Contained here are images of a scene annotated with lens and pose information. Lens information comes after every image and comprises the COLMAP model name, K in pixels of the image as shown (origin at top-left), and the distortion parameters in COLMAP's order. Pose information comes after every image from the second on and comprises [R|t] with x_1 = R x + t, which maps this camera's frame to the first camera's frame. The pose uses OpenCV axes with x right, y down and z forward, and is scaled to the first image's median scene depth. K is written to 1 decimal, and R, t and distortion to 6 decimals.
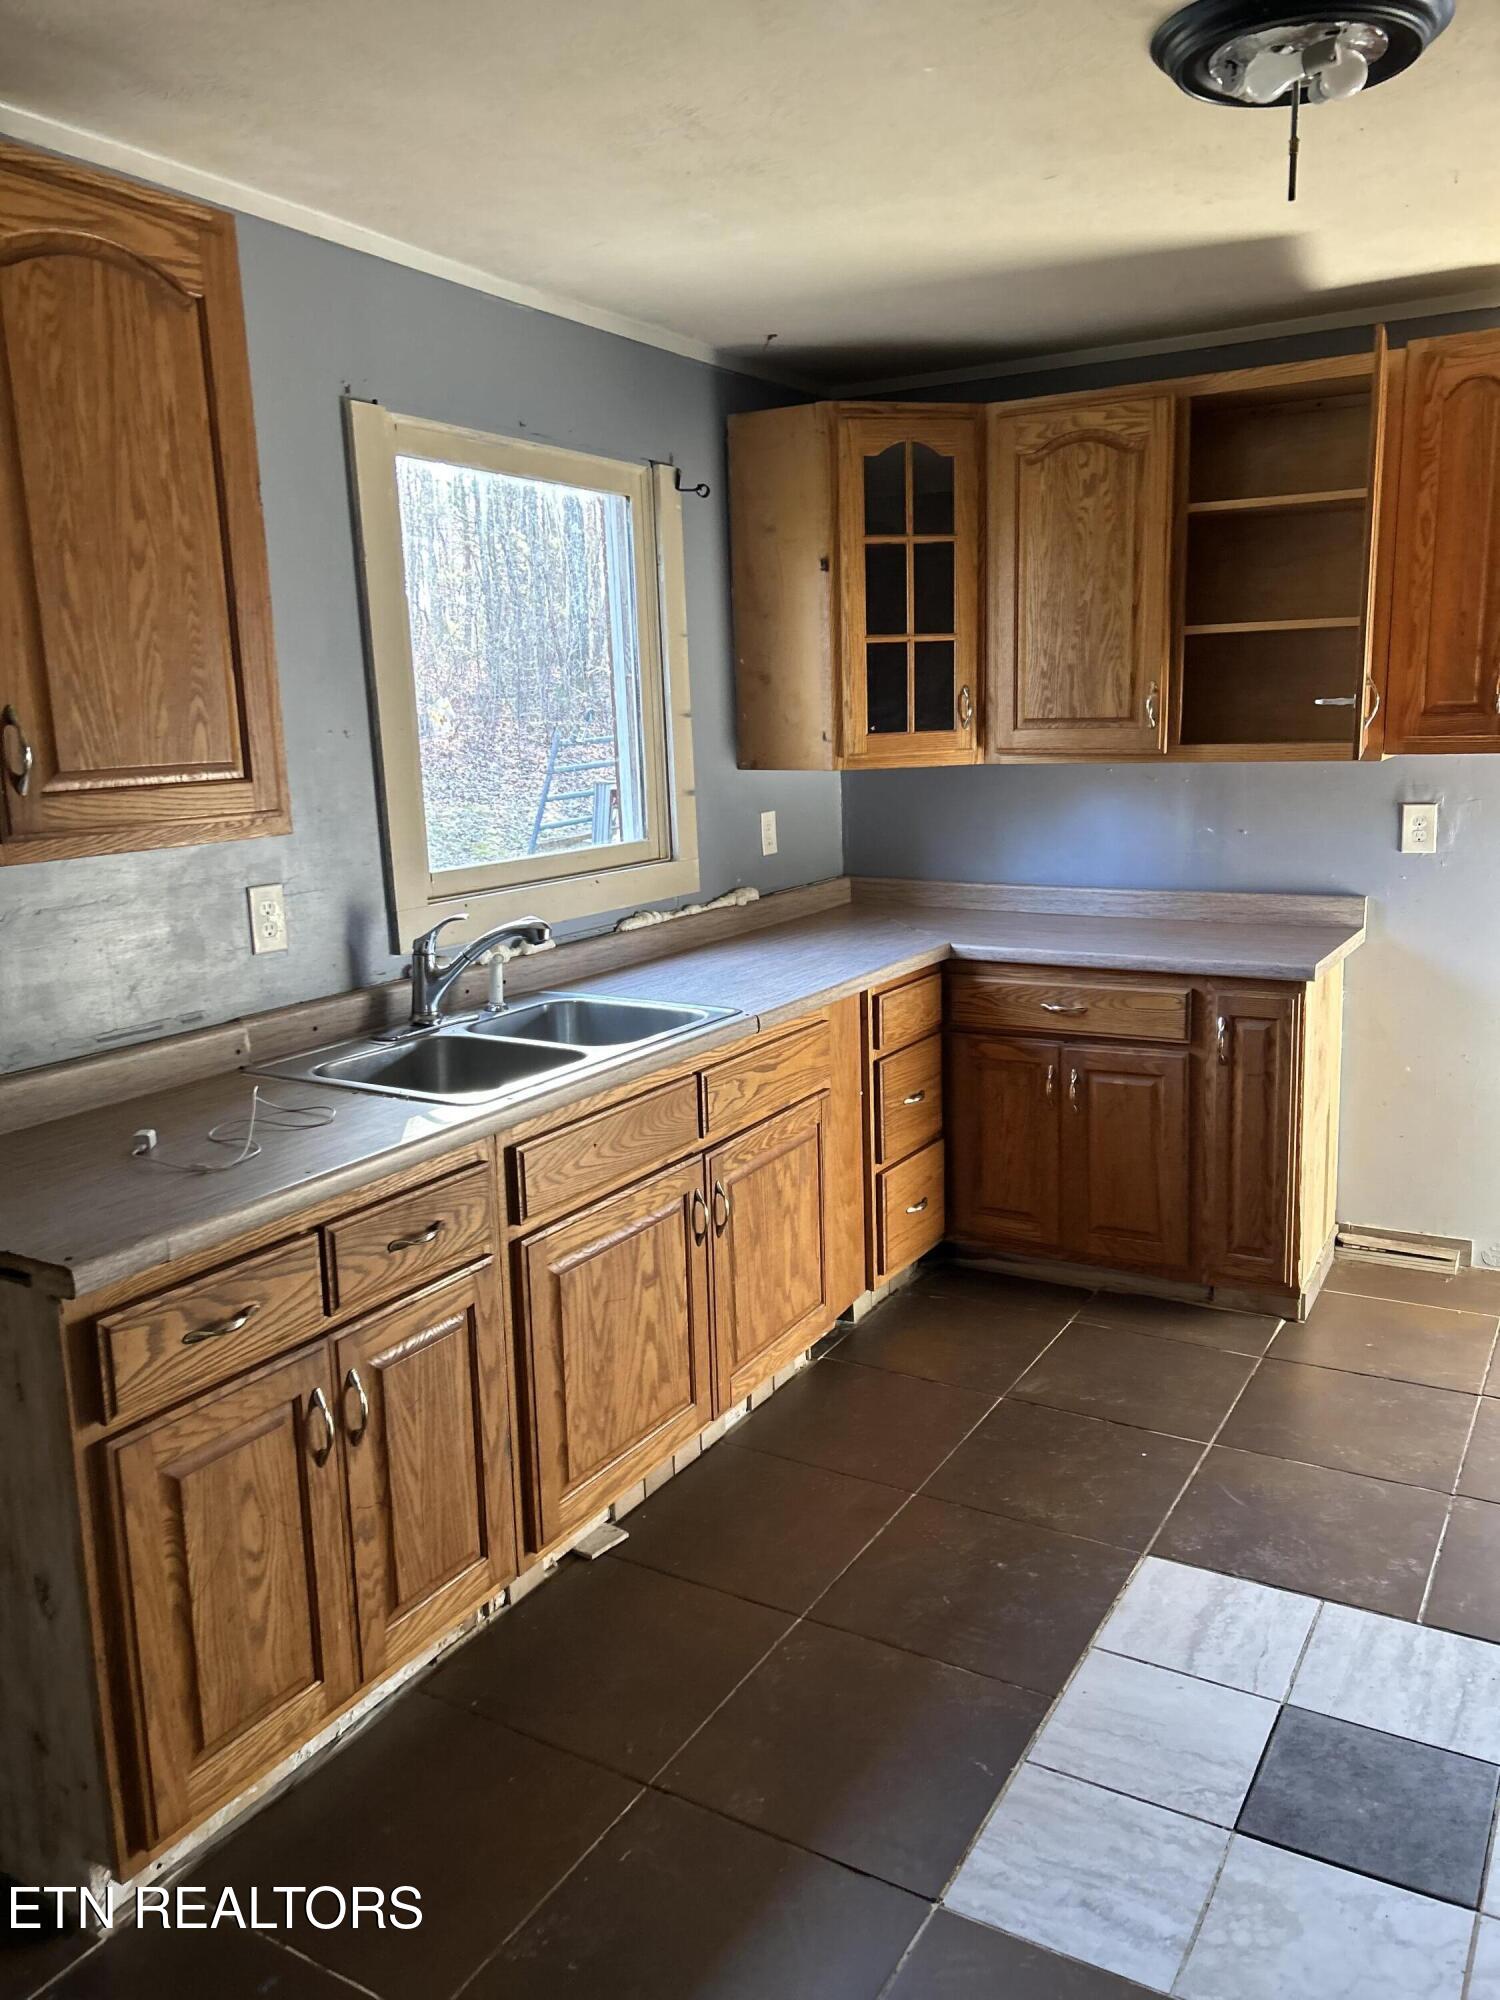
lens RADIAL K [[1529.2, 0, 756.8], [0, 1529.2, 988.8], [0, 0, 1]] dist [0.042767, -0.014781]
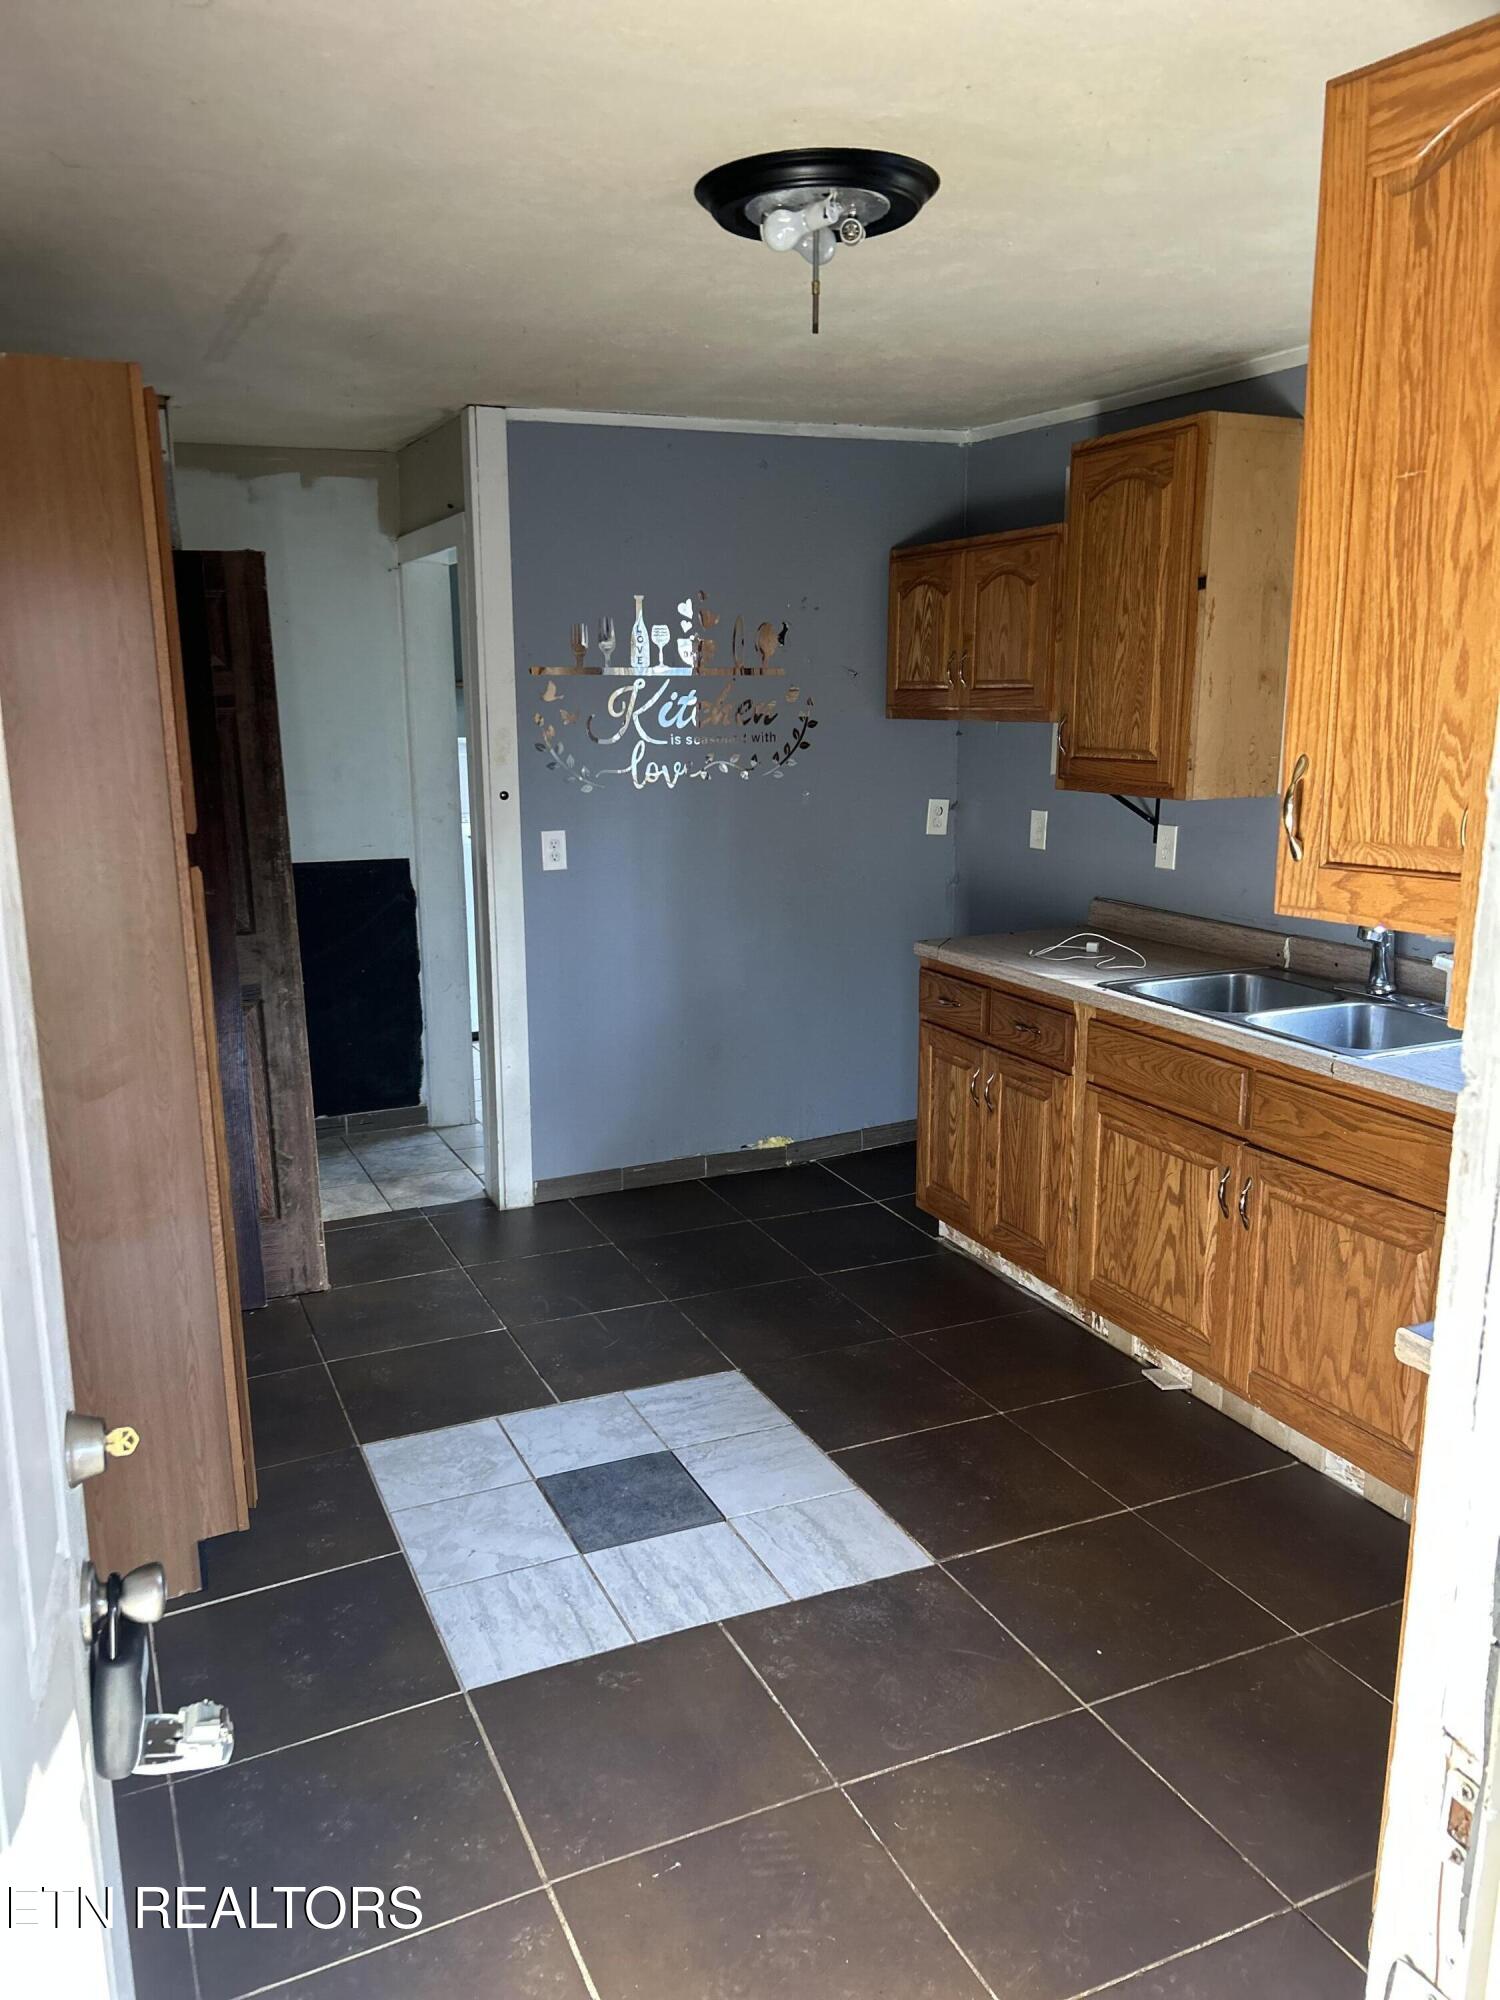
lens RADIAL K [[1529.2, 0, 755.4], [0, 1529.2, 1001.4], [0, 0, 1]] dist [0.042767, -0.014781]
pose [[-0.571481, 0.199288, -0.796049, 1.205758], [-0.128227, 0.936461, 0.326493, -0.356743], [0.810535, 0.288660, -0.509616, 1.474138]]
